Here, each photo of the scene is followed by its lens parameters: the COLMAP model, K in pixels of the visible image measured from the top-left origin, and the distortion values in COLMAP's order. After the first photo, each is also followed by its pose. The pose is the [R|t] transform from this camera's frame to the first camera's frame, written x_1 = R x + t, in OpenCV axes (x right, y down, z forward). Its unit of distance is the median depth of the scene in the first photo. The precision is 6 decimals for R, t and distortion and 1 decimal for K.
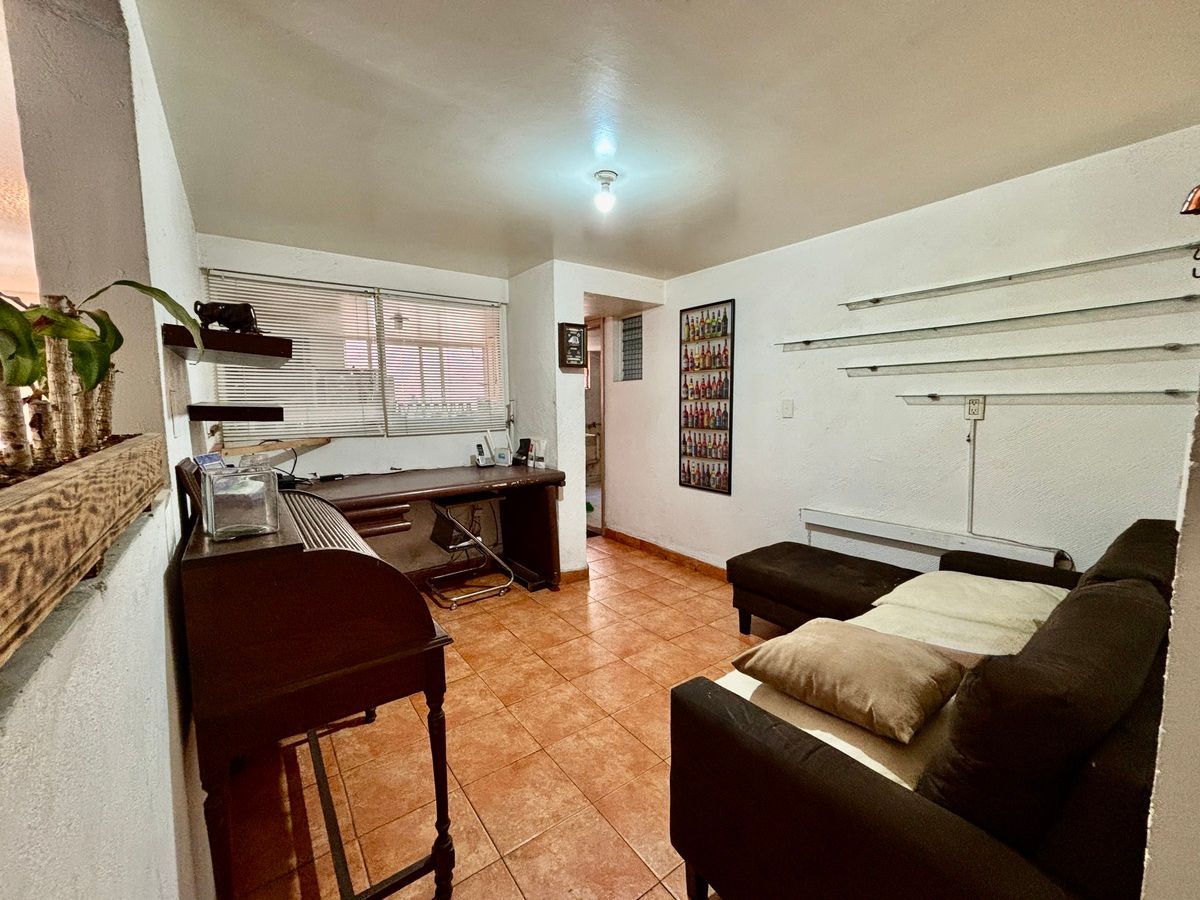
lens RADIAL K [[488.1, 0, 590.9], [0, 488.1, 447.9], [0, 0, 1]] dist [-0.000044, 0.001002]
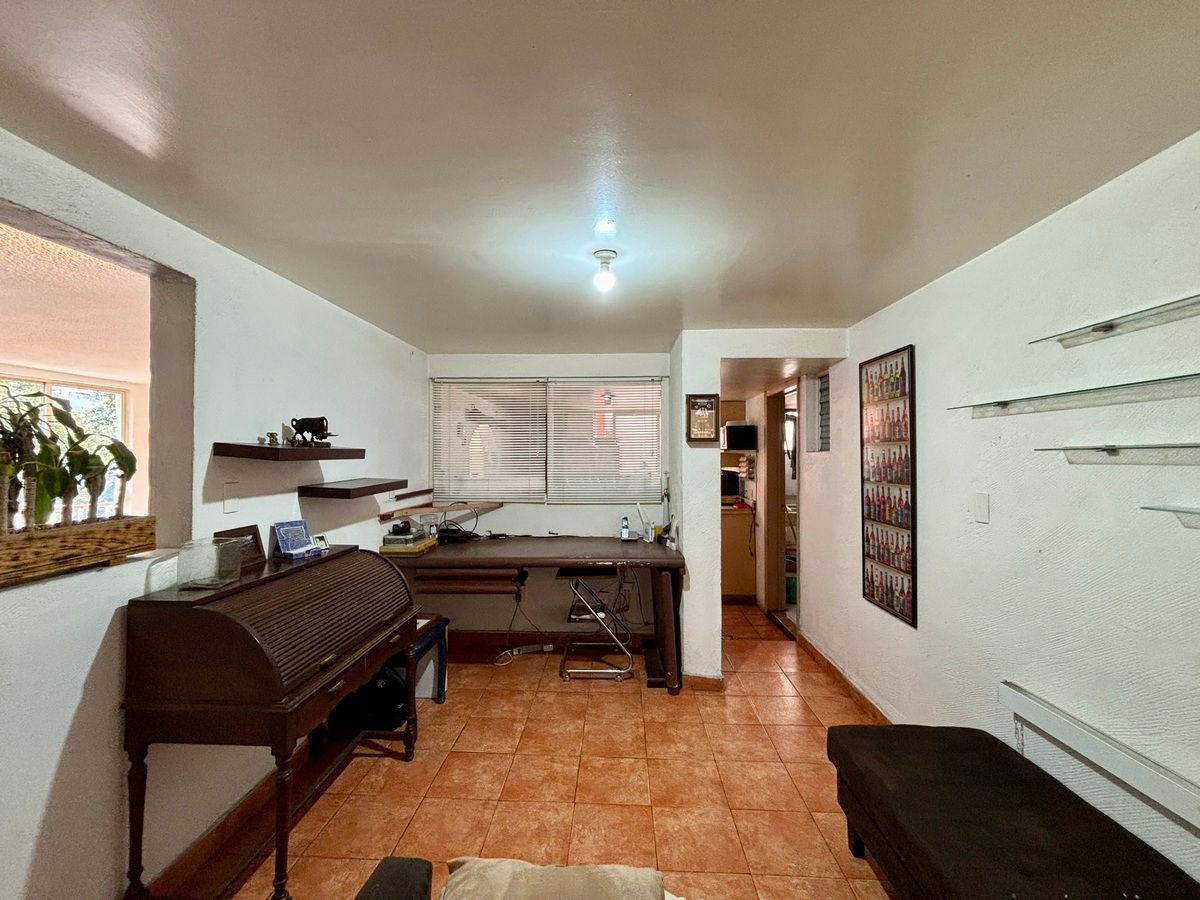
lens RADIAL K [[488.1, 0, 593.9], [0, 488.1, 446.4], [0, 0, 1]] dist [-0.000044, 0.001002]
pose [[0.778599, -0.001469, -0.627520, 0.360472], [-0.069652, 0.993616, -0.088748, -0.060828], [0.623644, 0.112807, 0.773526, 0.175284]]
